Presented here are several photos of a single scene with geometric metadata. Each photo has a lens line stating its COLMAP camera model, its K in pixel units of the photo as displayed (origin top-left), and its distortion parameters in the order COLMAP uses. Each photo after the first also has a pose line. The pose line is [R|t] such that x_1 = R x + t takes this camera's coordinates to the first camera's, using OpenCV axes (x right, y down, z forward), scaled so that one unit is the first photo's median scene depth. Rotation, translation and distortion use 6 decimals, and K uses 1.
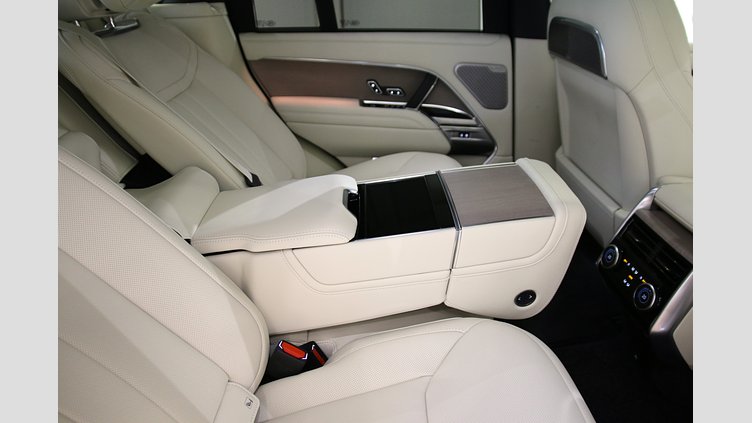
lens RADIAL K [[512.6, 0, 371.1], [0, 512.6, 198.0], [0, 0, 1]] dist [-0.023128, -0.000230]
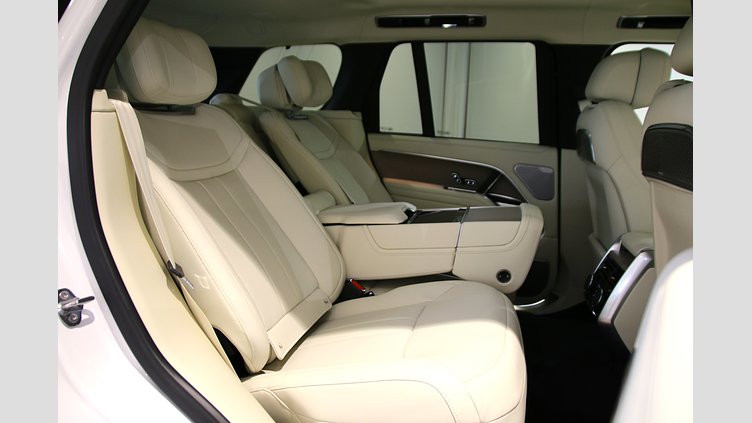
lens RADIAL K [[528.3, 0, 376.0], [0, 528.3, 211.5], [0, 0, 1]] dist [-0.022648, 0.000210]
pose [[0.960665, 0.097796, -0.259921, 0.200408], [-0.163191, 0.956094, -0.243419, 0.286216], [0.224703, 0.276261, 0.934446, -0.407361]]
